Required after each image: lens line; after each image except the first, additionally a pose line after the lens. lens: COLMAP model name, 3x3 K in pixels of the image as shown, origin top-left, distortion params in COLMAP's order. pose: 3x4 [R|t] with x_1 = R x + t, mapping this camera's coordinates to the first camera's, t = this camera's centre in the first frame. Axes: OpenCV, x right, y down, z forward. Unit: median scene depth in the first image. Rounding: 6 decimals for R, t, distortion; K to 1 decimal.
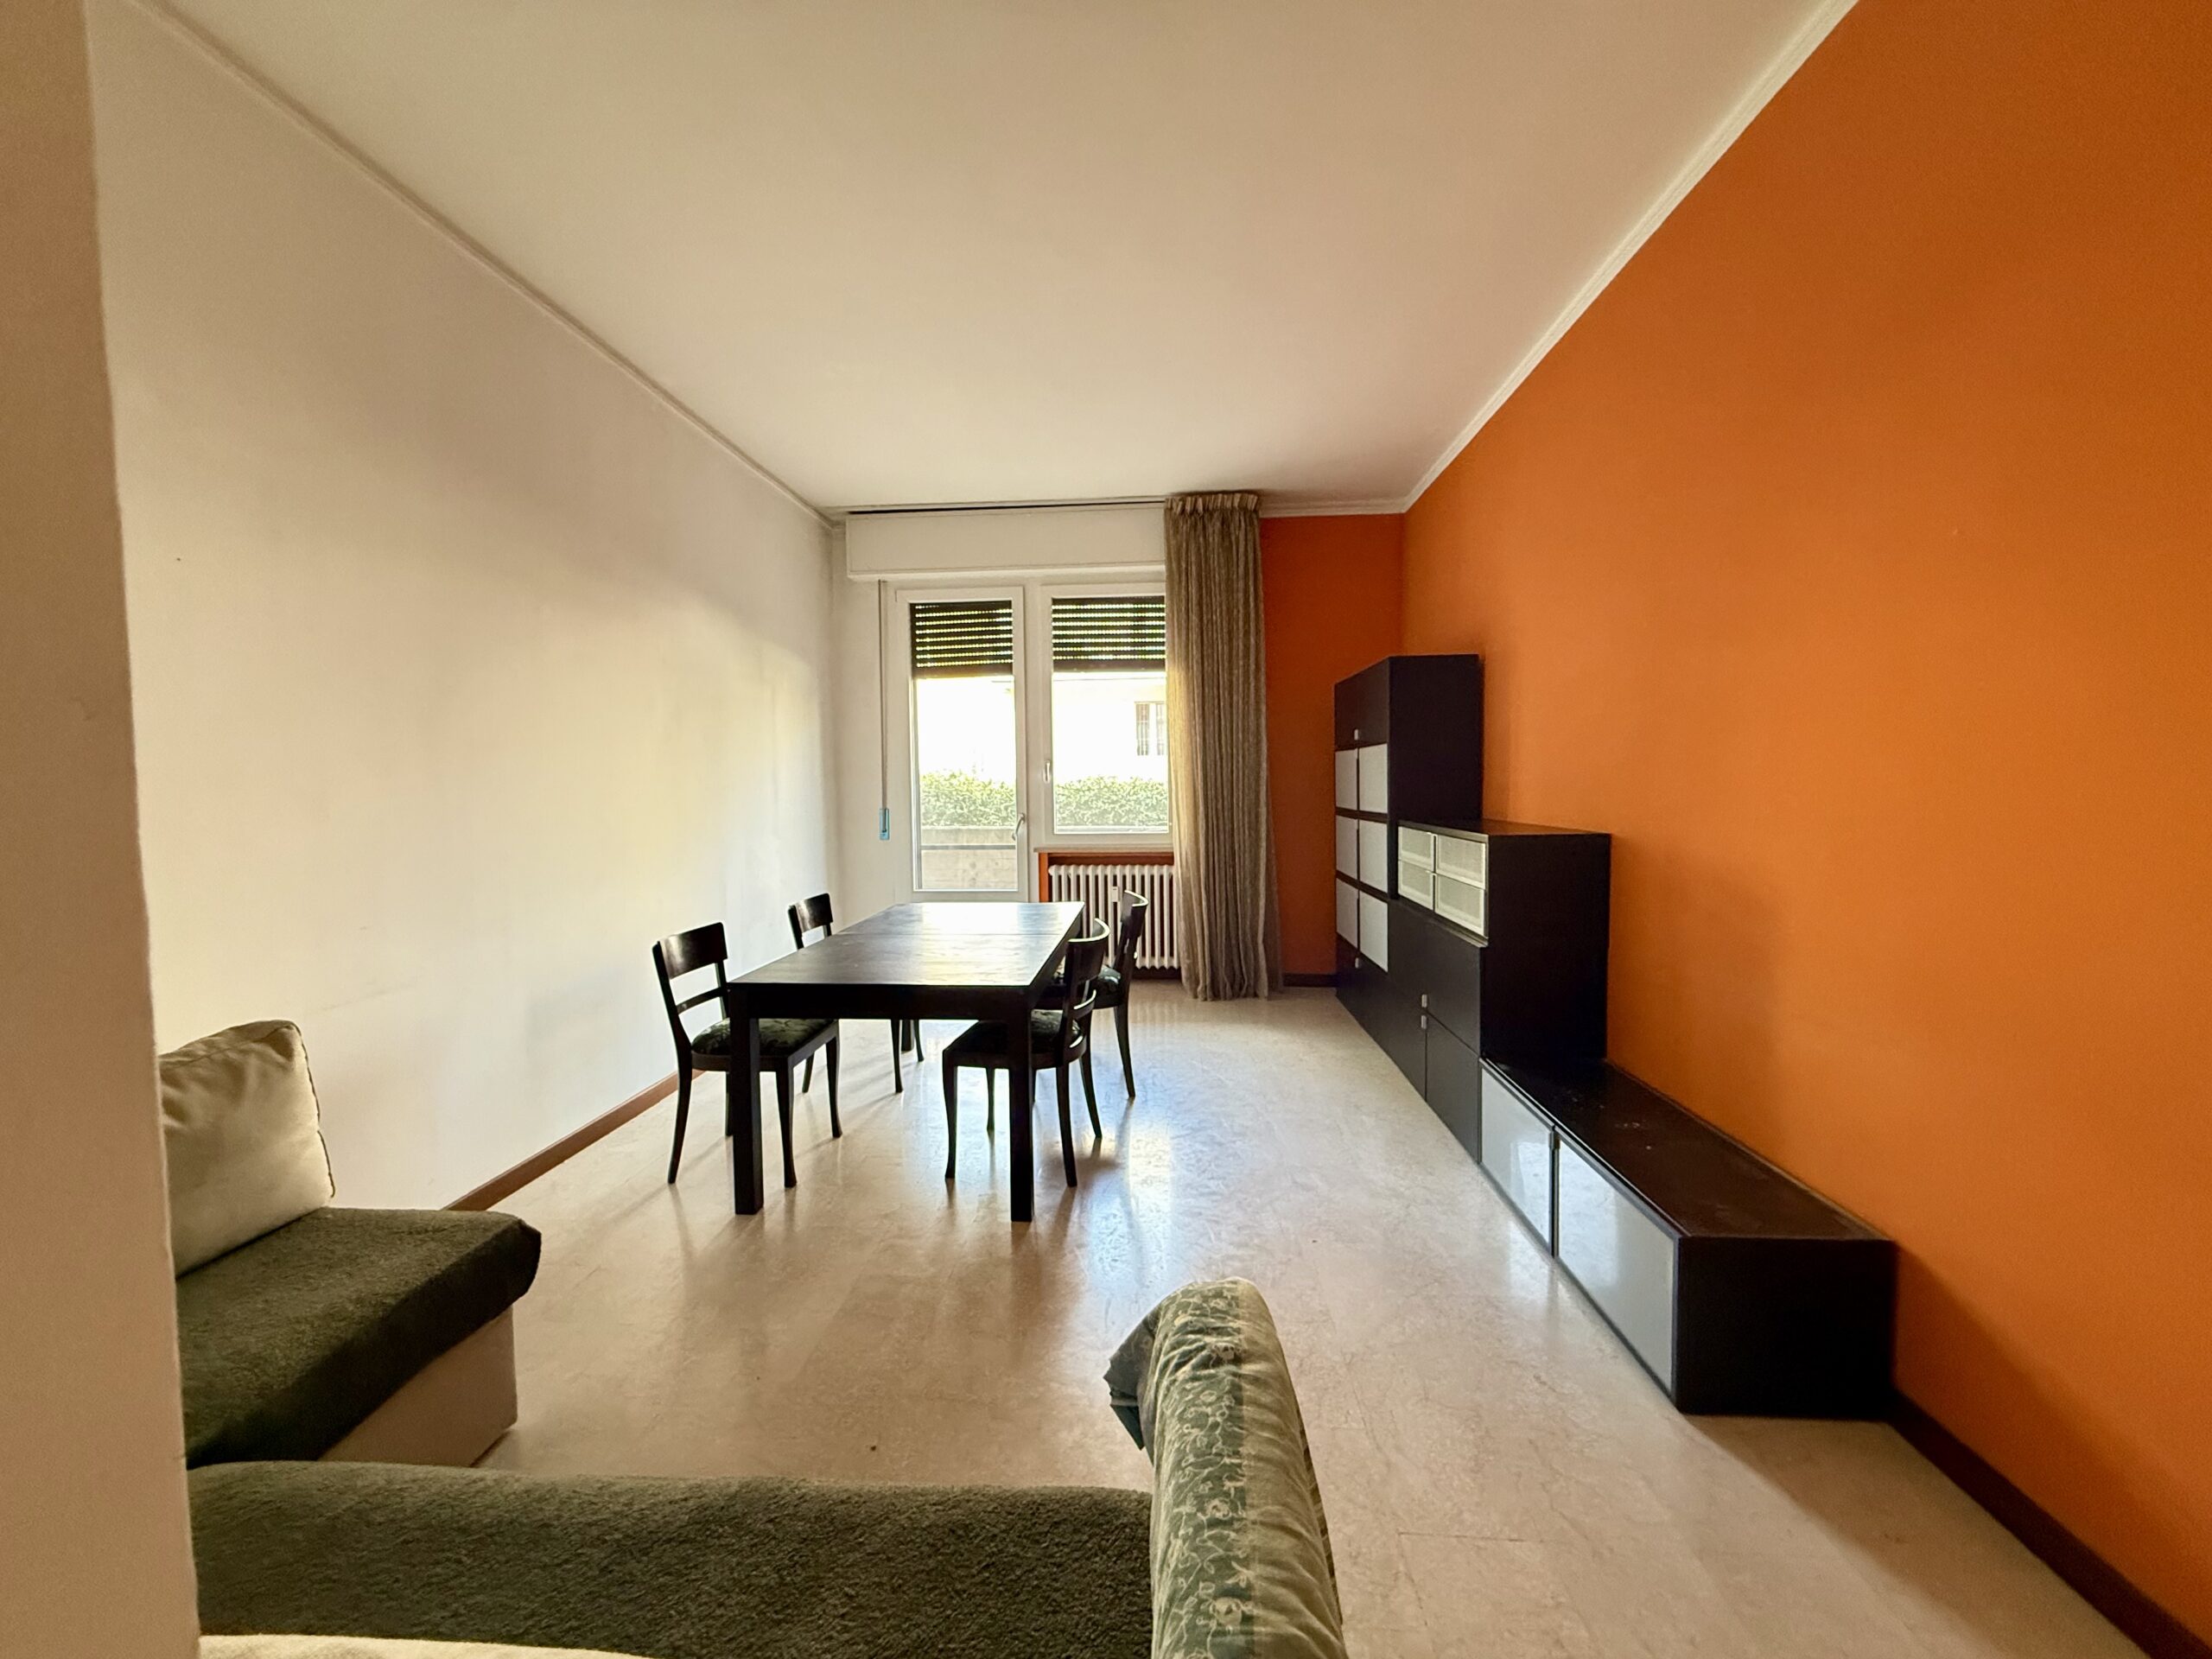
lens RADIAL K [[877.9, 0, 1096.9], [0, 877.9, 826.5], [0, 0, 1]] dist [-0.001068, -0.000101]
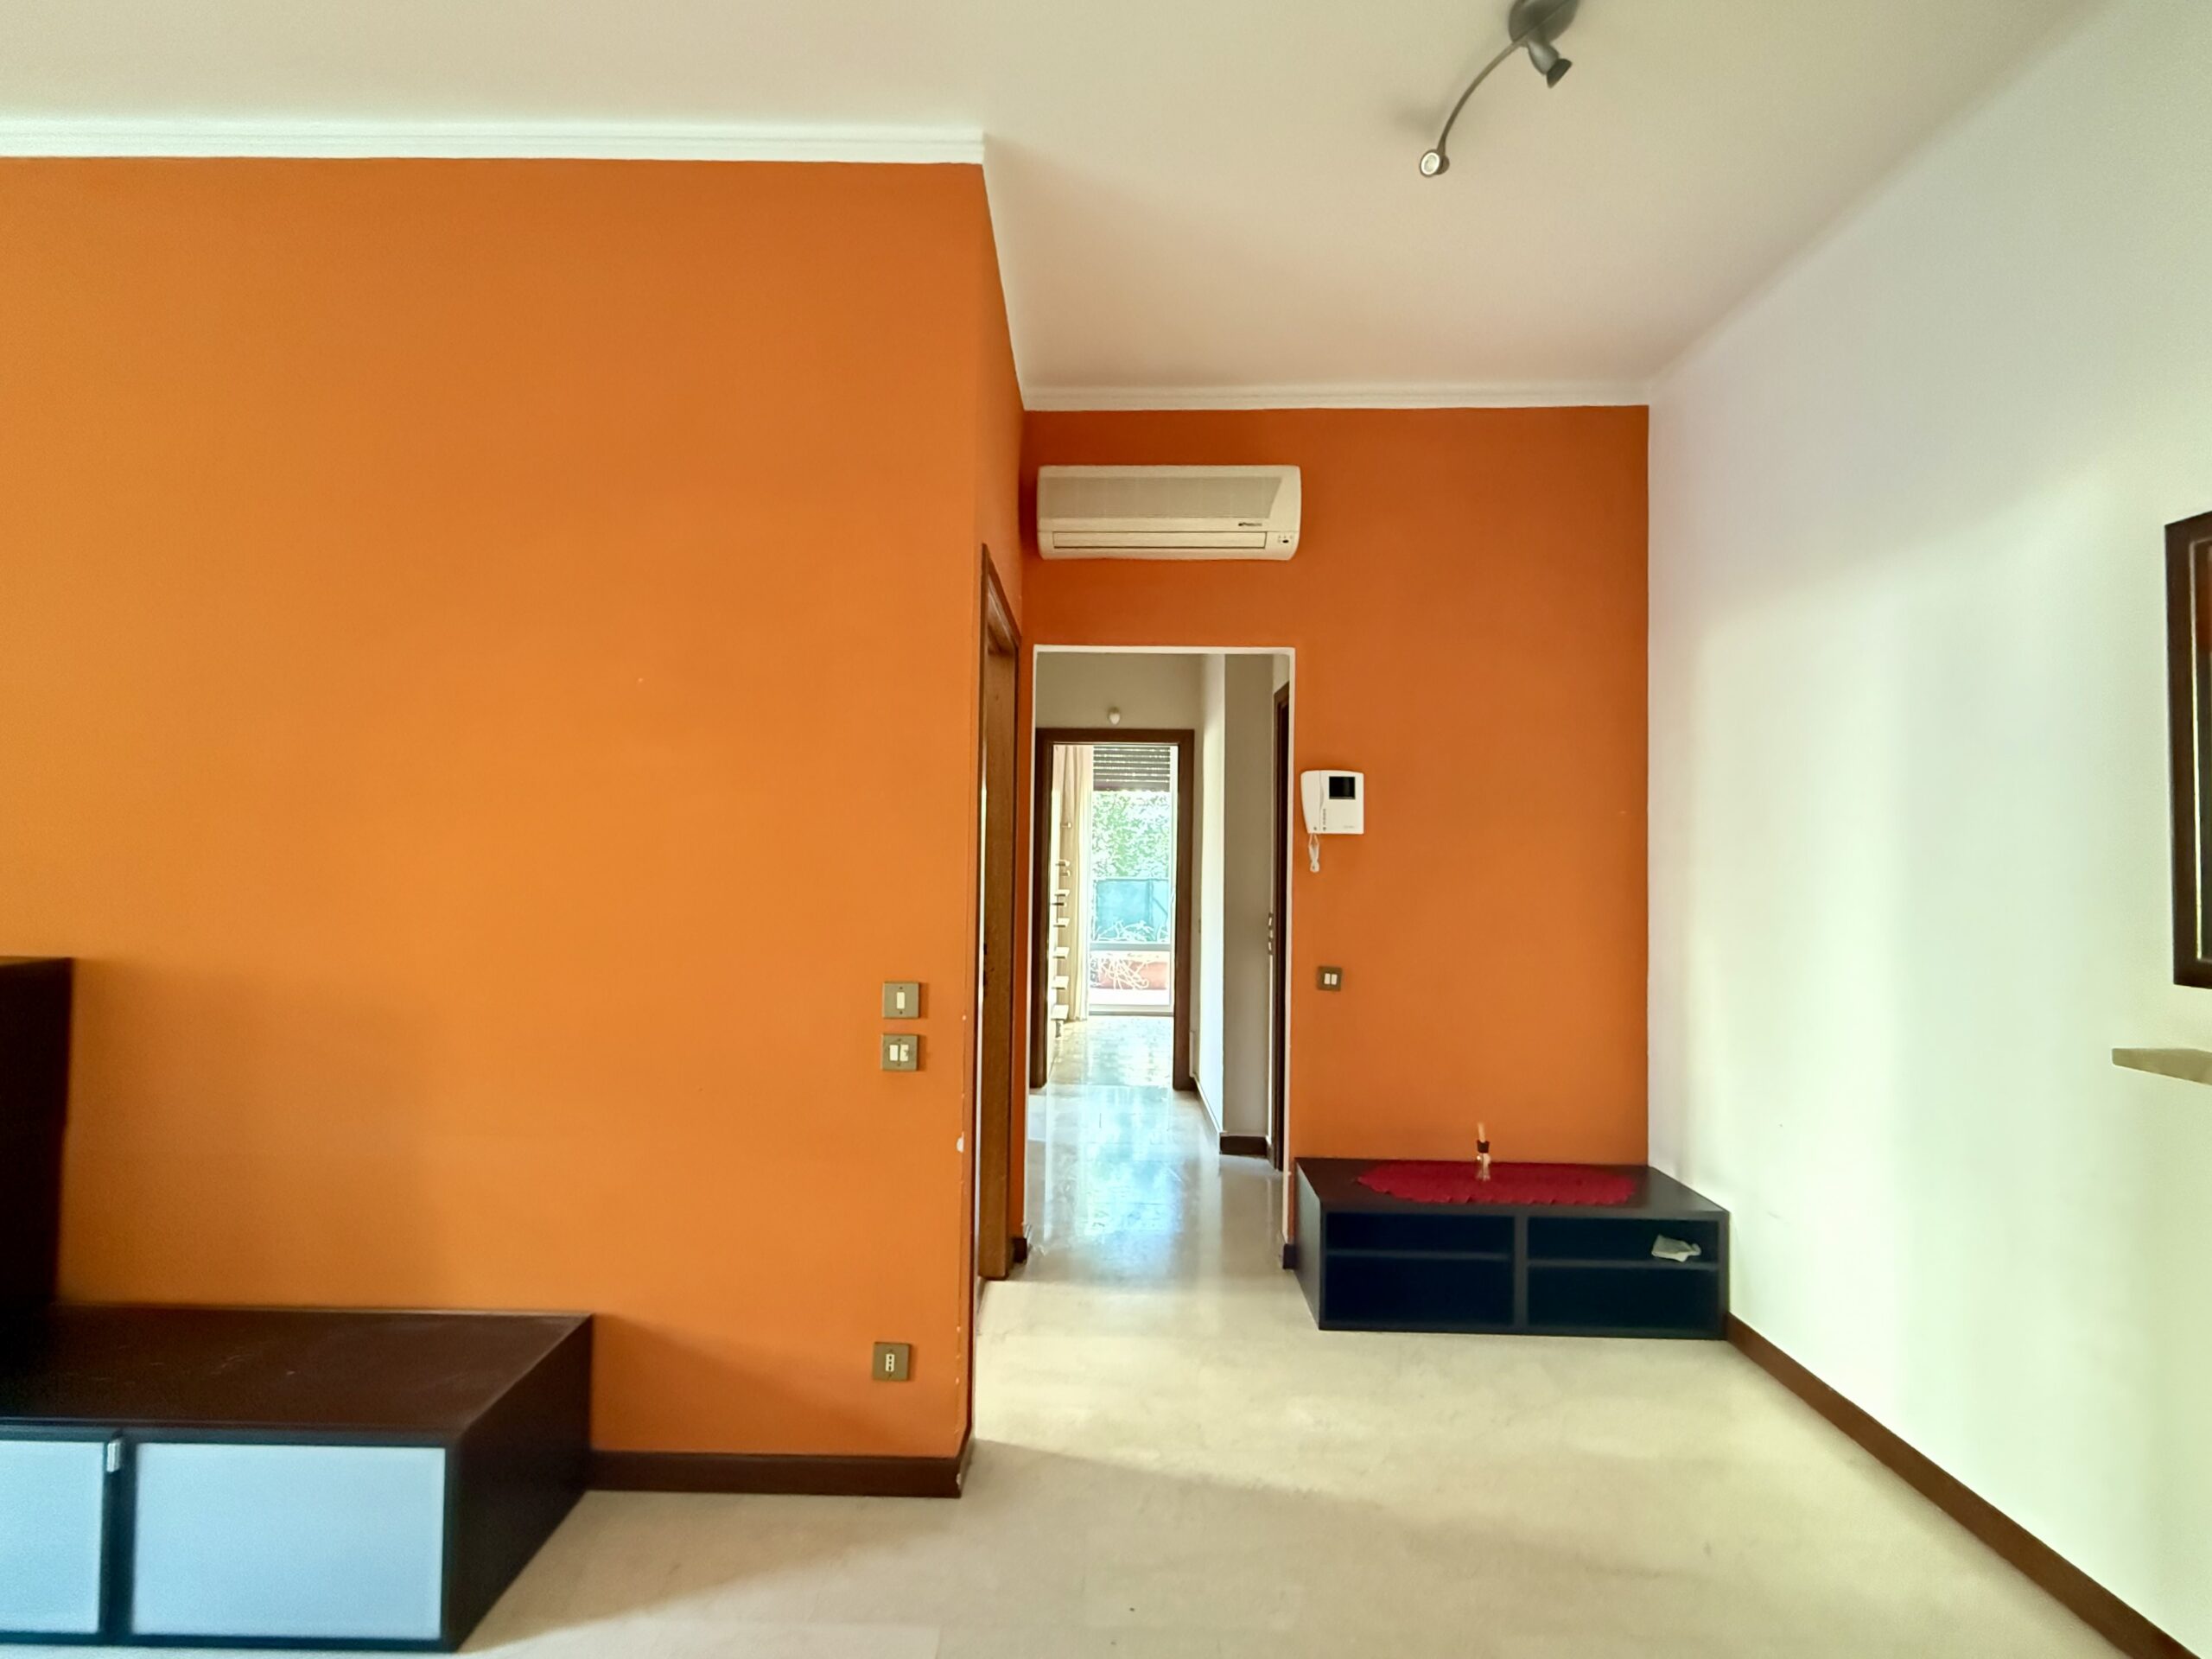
lens RADIAL K [[906.5, 0, 1099.8], [0, 906.5, 825.6], [0, 0, 1]] dist [-0.000717, -0.000153]
pose [[-0.074798, 0.032485, 0.996669, -0.081938], [0.030930, 0.999064, -0.030242, -0.021590], [-0.996719, 0.028565, -0.075733, 0.145758]]
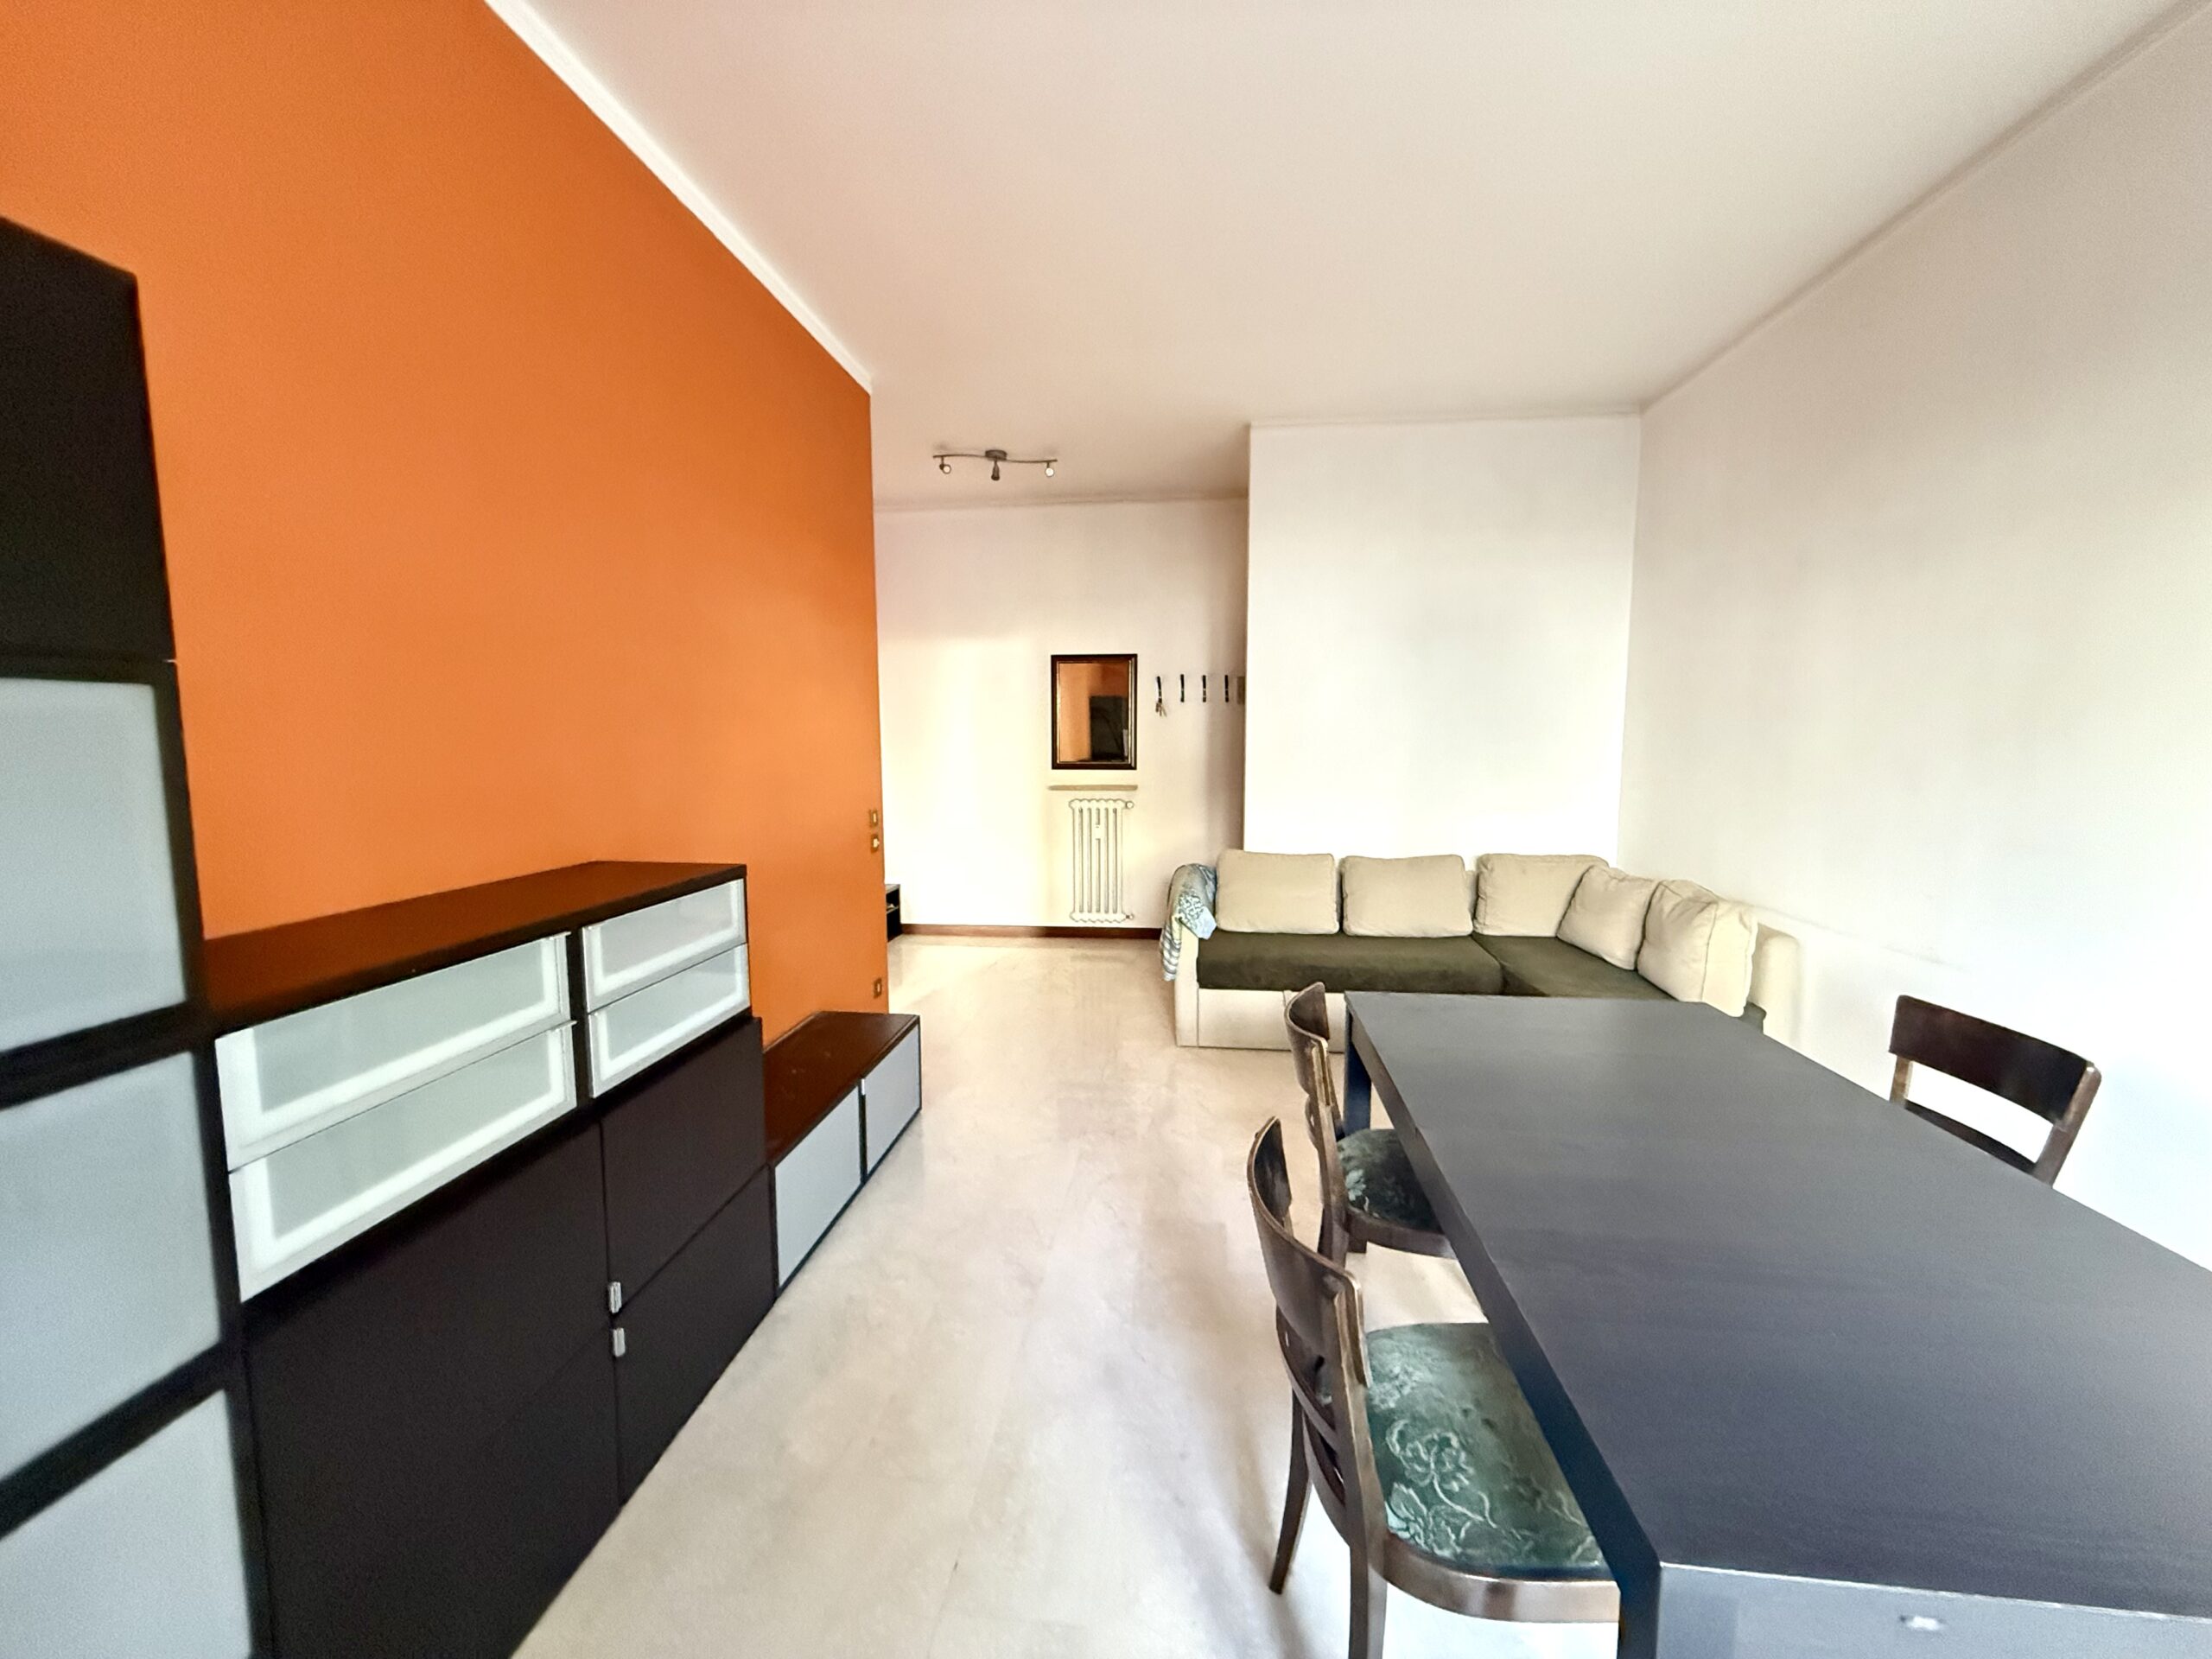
lens RADIAL K [[882.0, 0, 1099.5], [0, 882.0, 829.3], [0, 0, 1]] dist [-0.001277, 0.000081]
pose [[-0.999056, 0.009968, 0.042287, 0.071674], [0.016409, 0.987807, 0.154814, -0.070957], [-0.040228, 0.155362, -0.987038, 0.957786]]
